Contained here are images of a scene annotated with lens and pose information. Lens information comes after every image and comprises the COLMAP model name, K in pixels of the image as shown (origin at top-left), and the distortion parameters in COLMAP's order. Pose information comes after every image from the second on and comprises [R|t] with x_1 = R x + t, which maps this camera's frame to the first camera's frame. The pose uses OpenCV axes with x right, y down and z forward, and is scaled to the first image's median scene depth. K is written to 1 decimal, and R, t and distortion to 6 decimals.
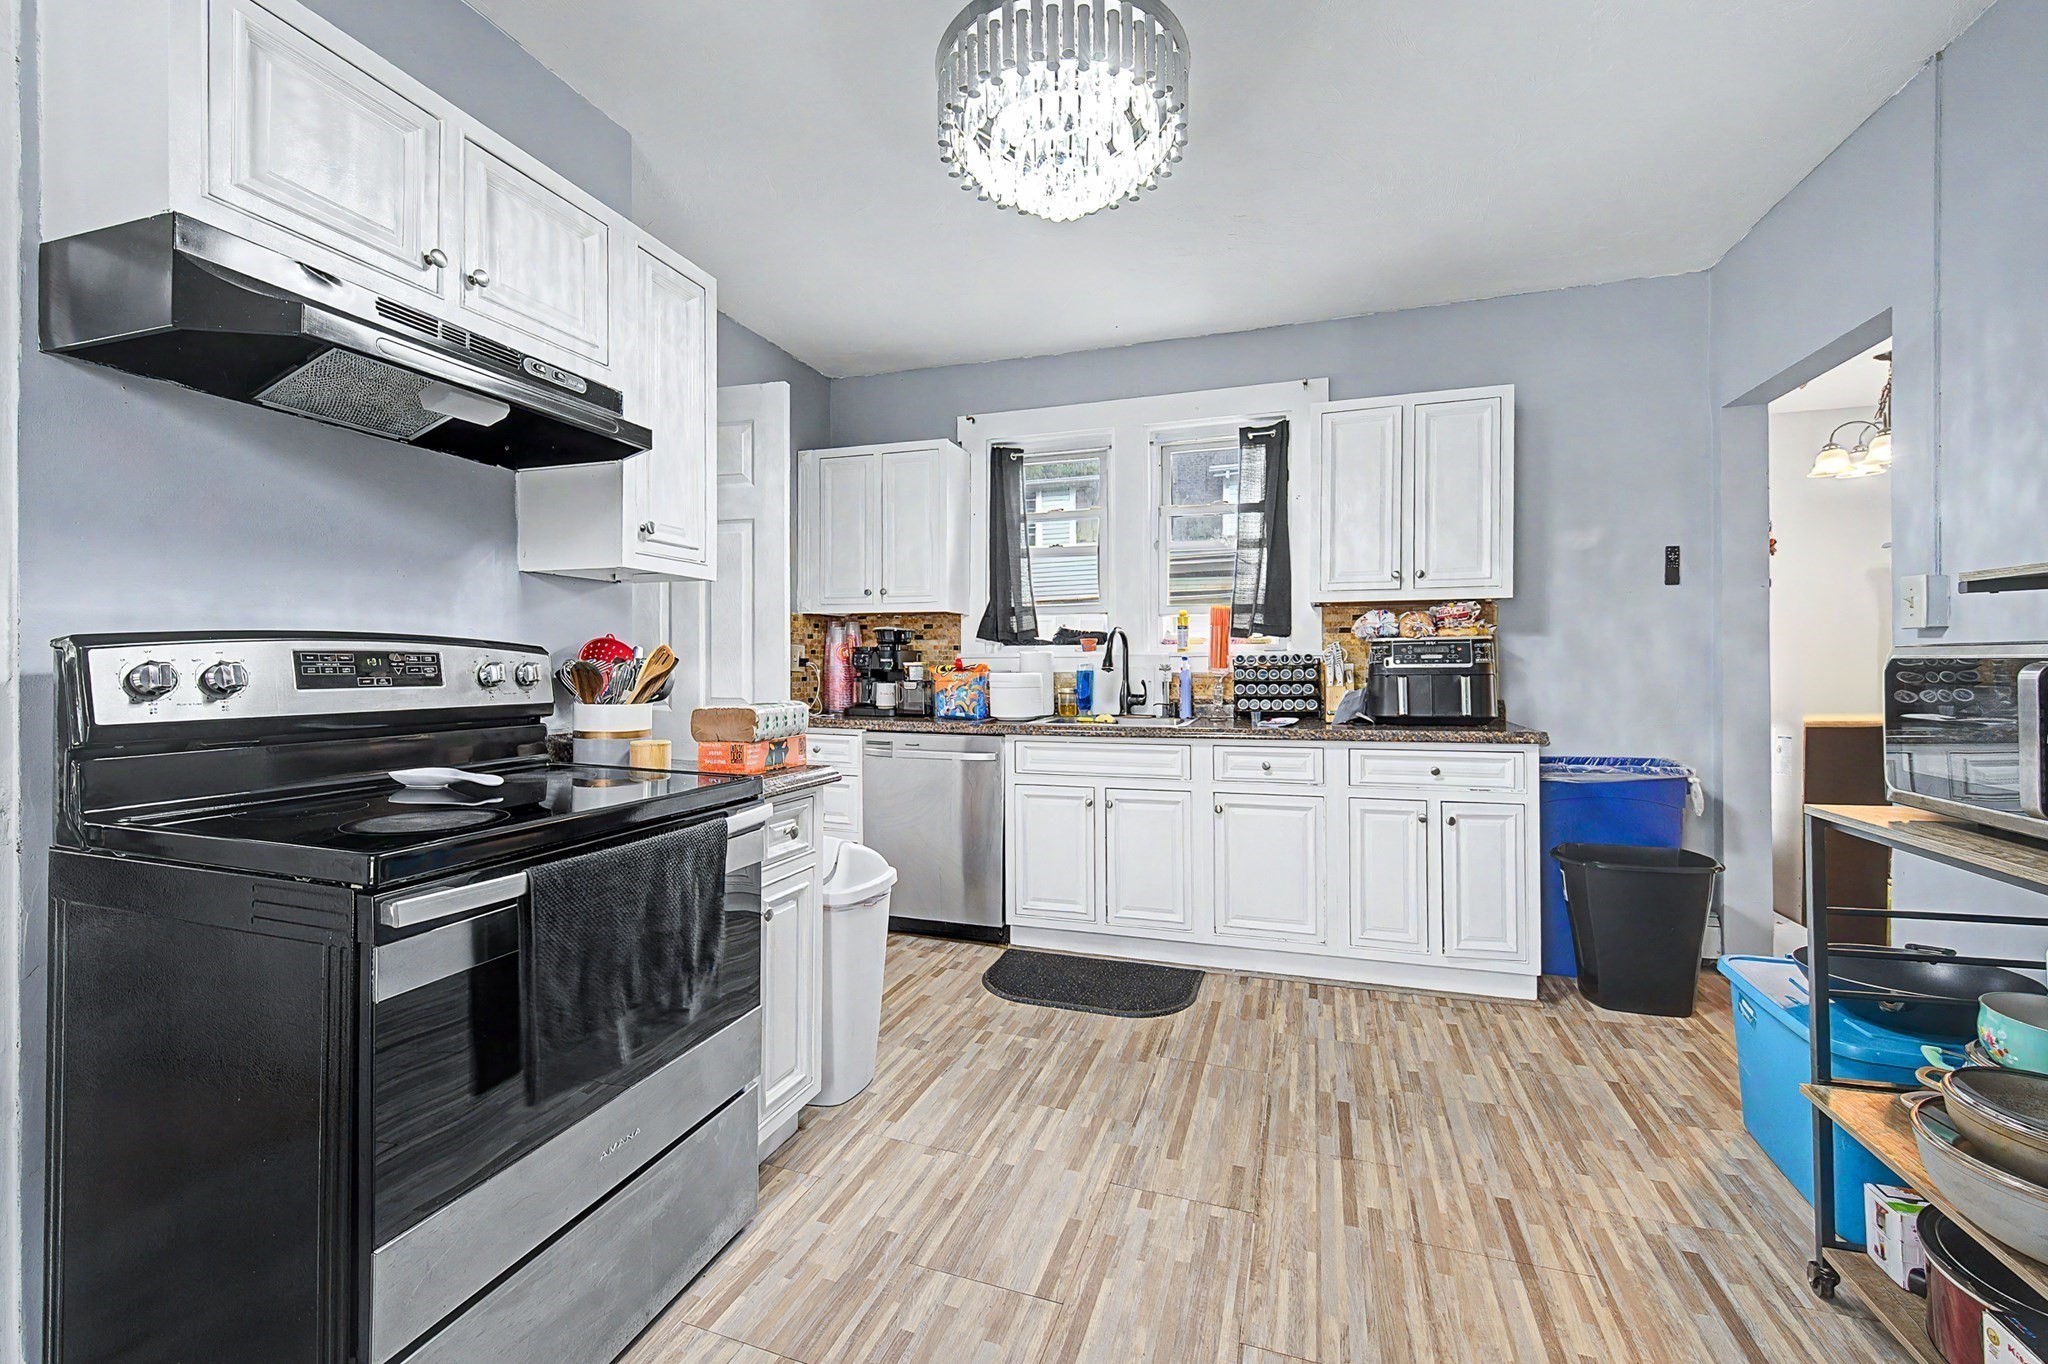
lens RADIAL K [[846.2, 0, 1025.9], [0, 846.2, 666.9], [0, 0, 1]] dist [-0.000624, 0.000091]
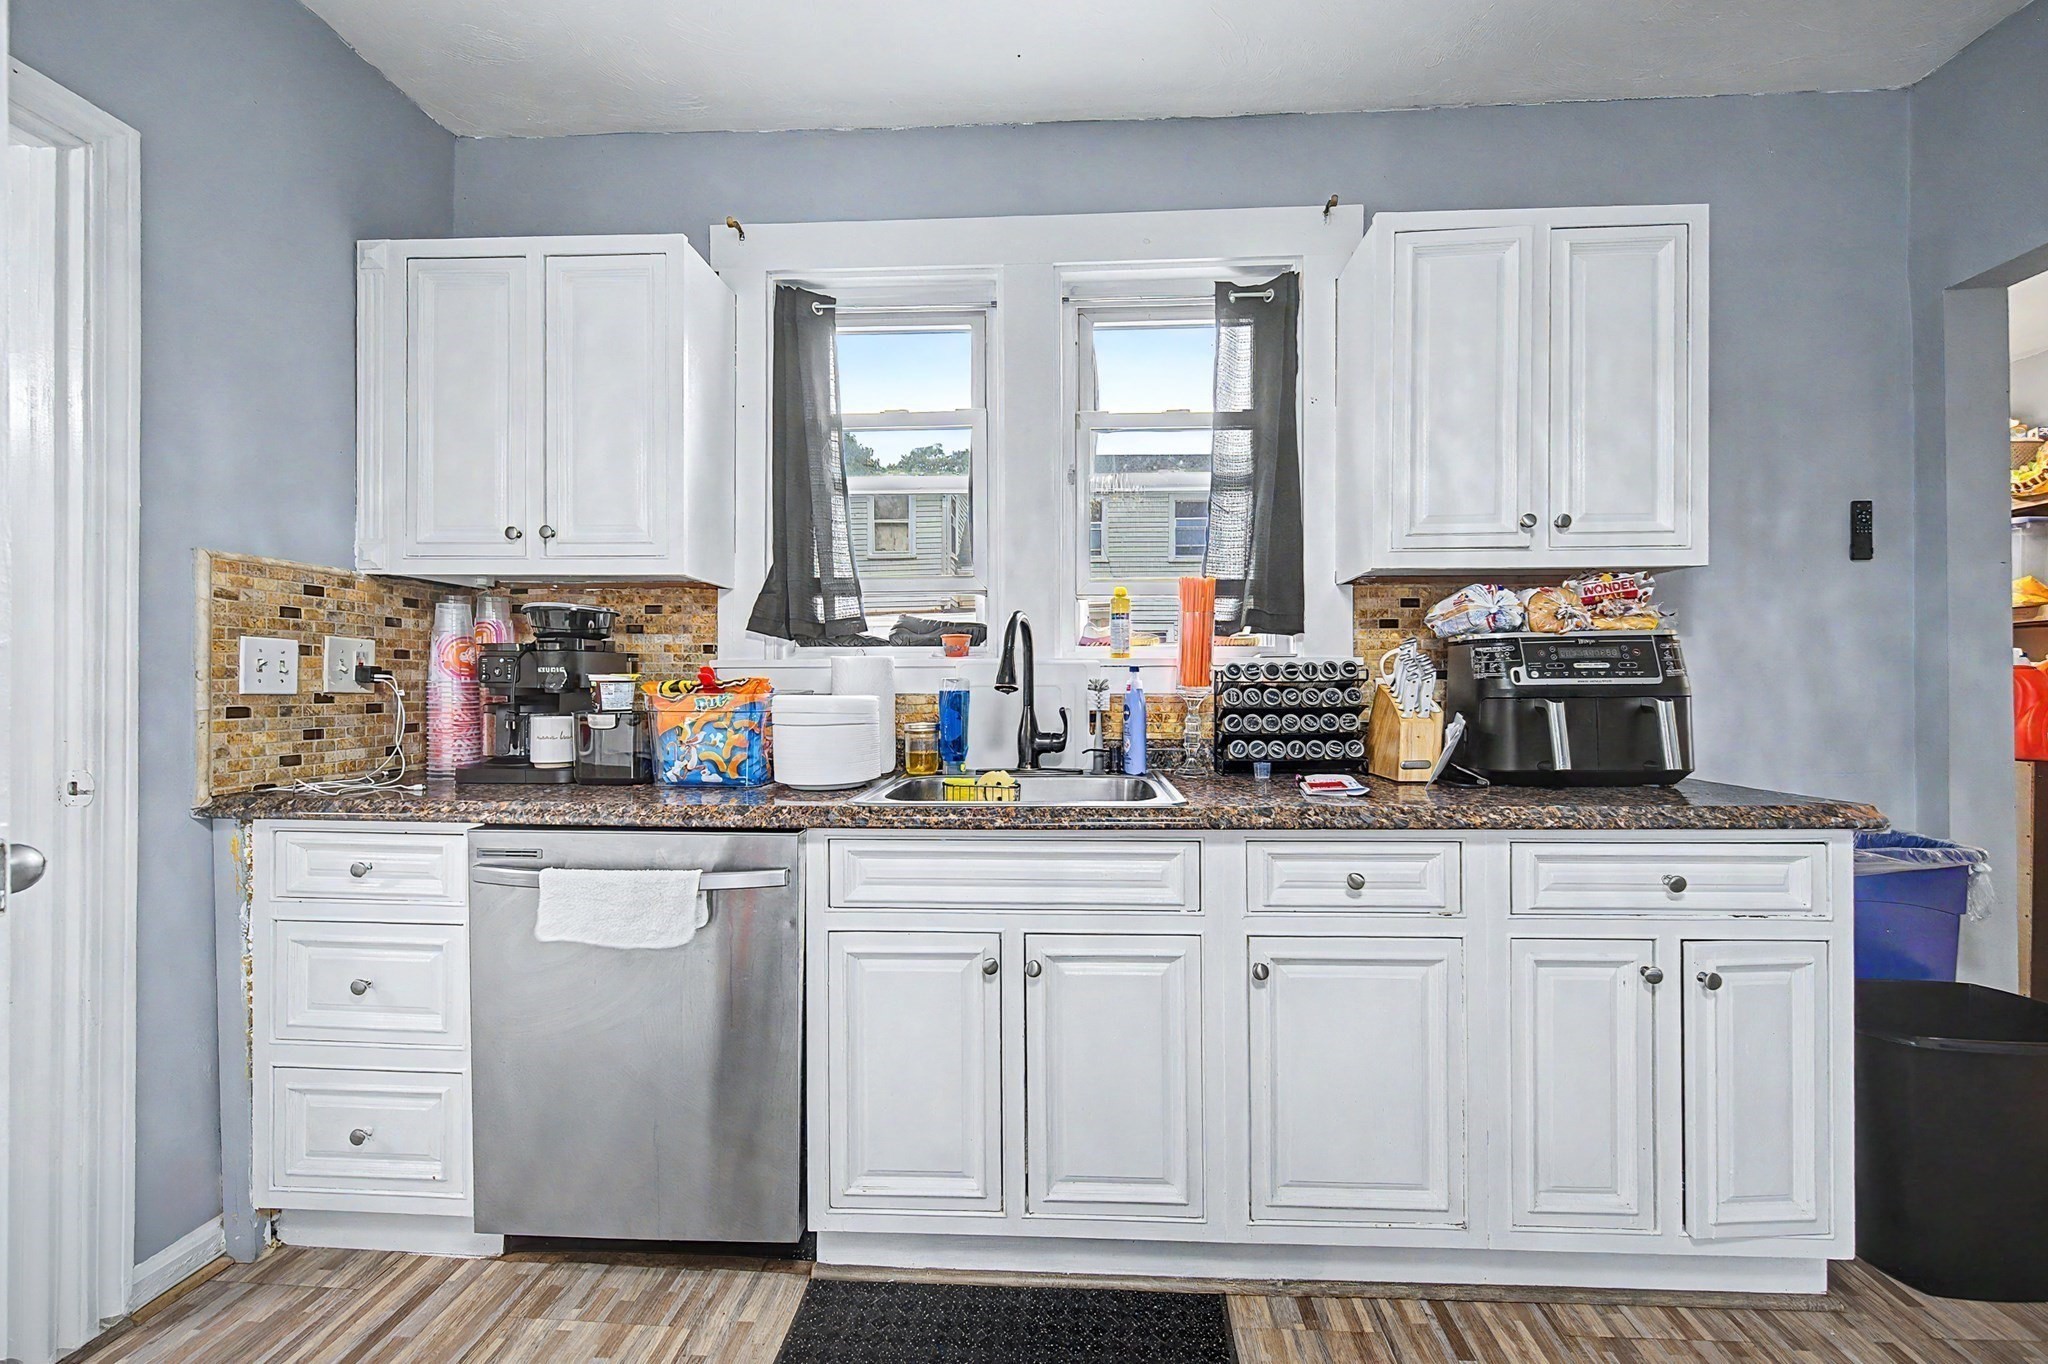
lens RADIAL K [[801.0, 0, 1044.1], [0, 801.0, 693.6], [0, 0, 1]] dist [0.000703, 0.000091]
pose [[0.962443, -0.001255, 0.271481, -0.016484], [-0.000138, 0.999987, 0.005111, 0.003560], [-0.271484, -0.004956, 0.962430, 0.494954]]
